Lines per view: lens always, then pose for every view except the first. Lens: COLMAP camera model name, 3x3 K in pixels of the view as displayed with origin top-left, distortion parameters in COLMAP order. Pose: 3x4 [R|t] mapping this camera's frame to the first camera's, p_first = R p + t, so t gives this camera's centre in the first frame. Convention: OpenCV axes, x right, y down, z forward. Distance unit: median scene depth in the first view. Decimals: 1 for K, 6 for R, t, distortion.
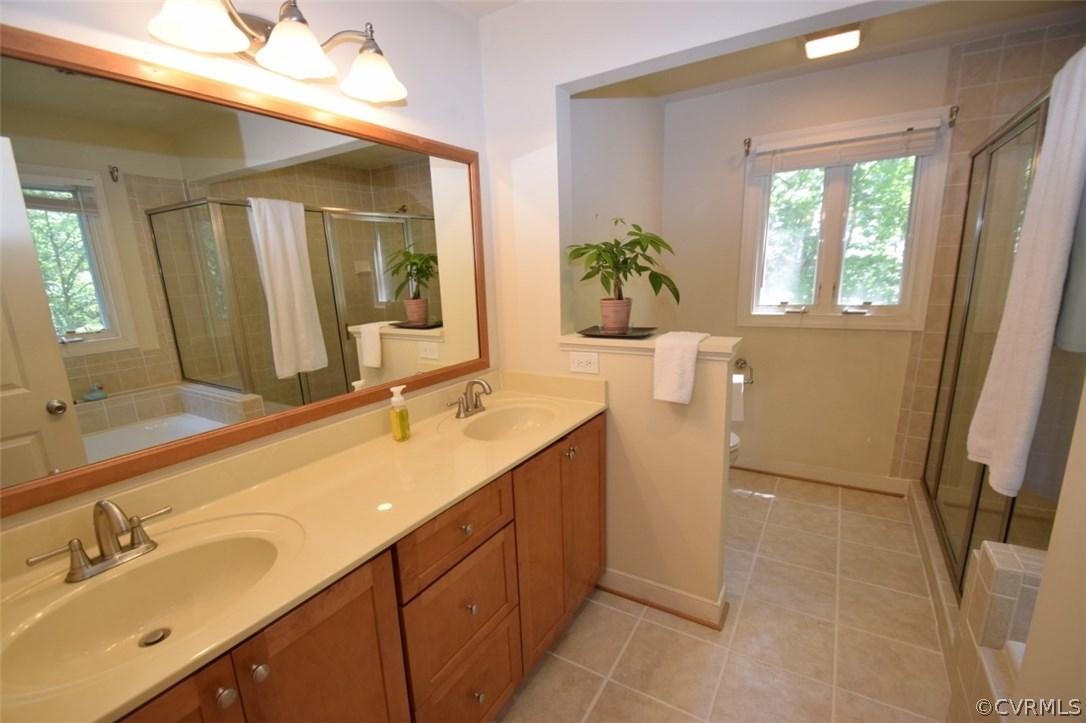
lens RADIAL K [[483.5, 0, 535.7], [0, 483.5, 379.4], [0, 0, 1]] dist [0.013369, -0.017751]
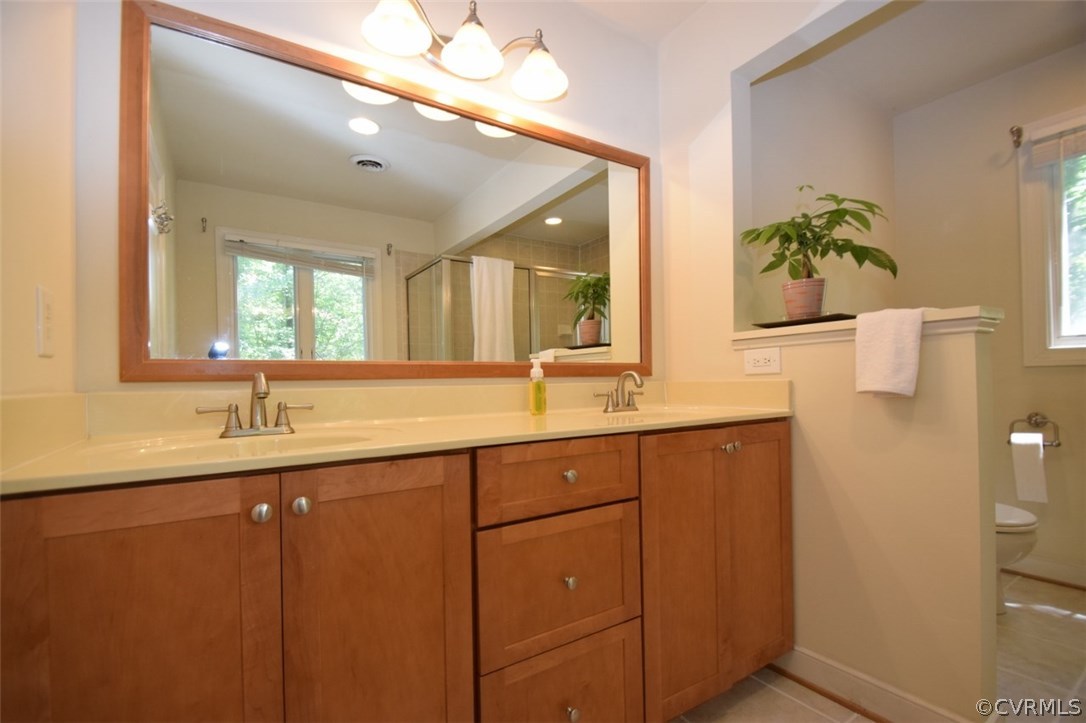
lens RADIAL K [[477.0, 0, 534.7], [0, 477.0, 381.5], [0, 0, 1]] dist [0.015801, -0.016445]
pose [[0.900108, 0.021393, -0.435141, 0.110873], [-0.116350, 0.974321, -0.192775, 0.209256], [0.419843, 0.224147, 0.879483, 0.126607]]
